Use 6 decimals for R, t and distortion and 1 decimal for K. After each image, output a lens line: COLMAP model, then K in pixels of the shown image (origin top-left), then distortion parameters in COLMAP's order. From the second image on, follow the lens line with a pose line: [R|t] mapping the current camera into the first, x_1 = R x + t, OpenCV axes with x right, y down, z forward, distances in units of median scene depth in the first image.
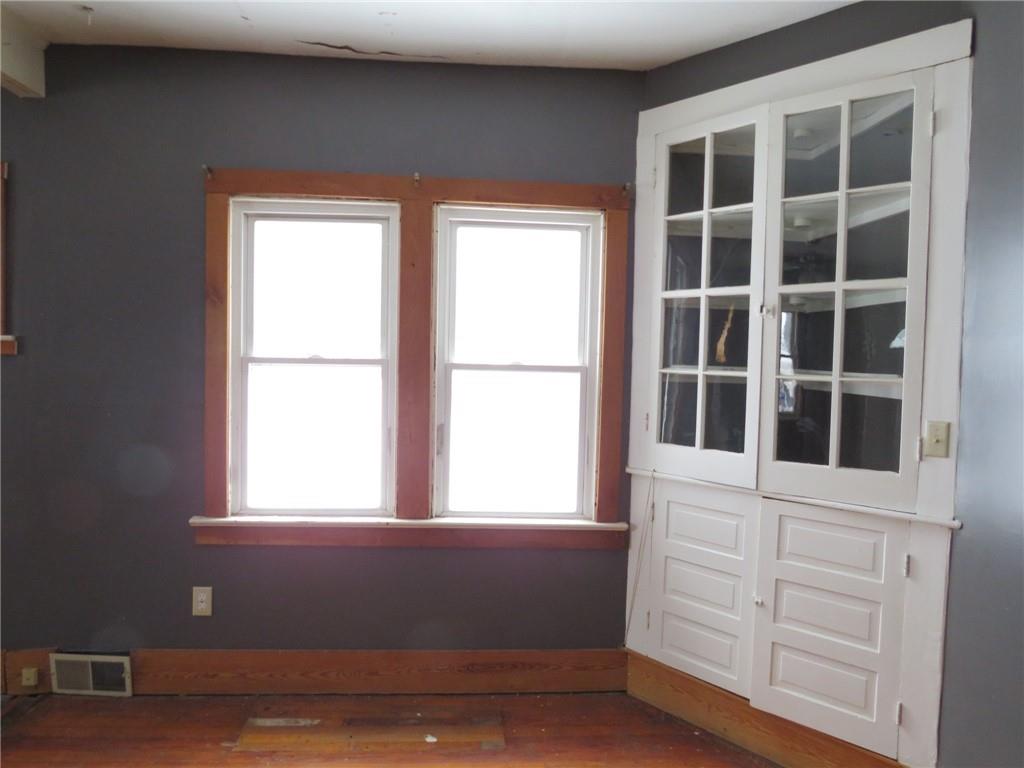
lens RADIAL K [[732.2, 0, 512.0], [0, 732.2, 384.0], [0, 0, 1]] dist [-0.028516, 0.000683]
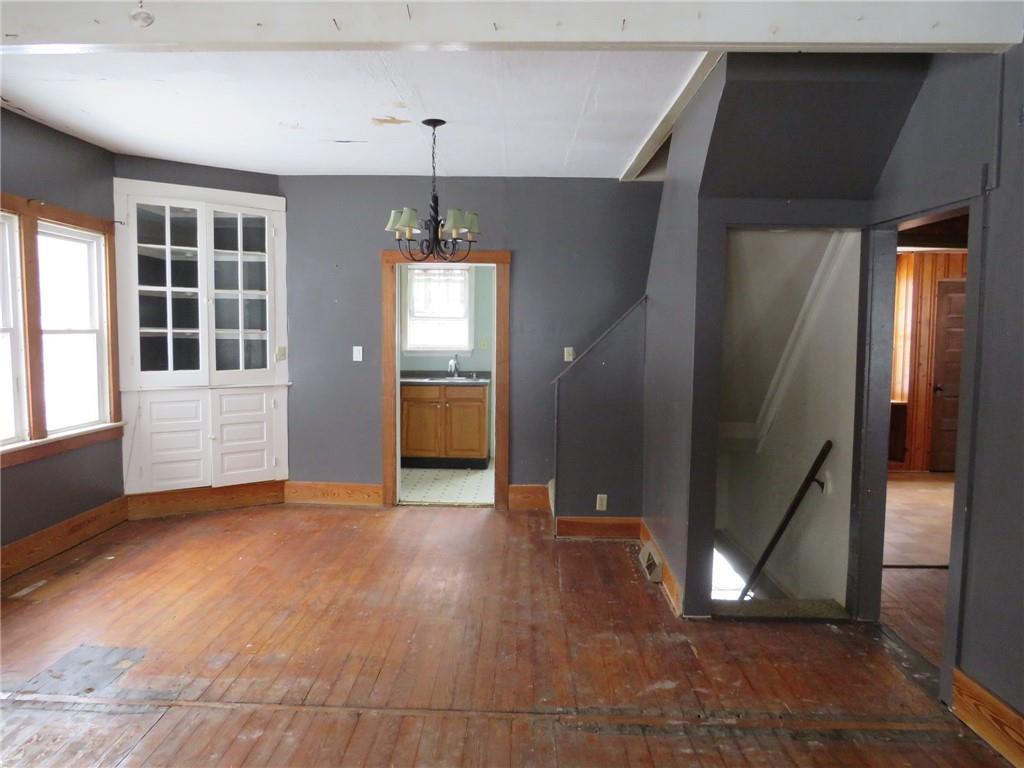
lens RADIAL K [[732.2, 0, 512.0], [0, 732.2, 384.0], [0, 0, 1]] dist [-0.028516, 0.000683]
pose [[0.089755, -0.099618, 0.990969, -1.581519], [0.028235, 0.994840, 0.097450, -0.038858], [-0.995564, 0.019233, 0.092105, -0.067162]]
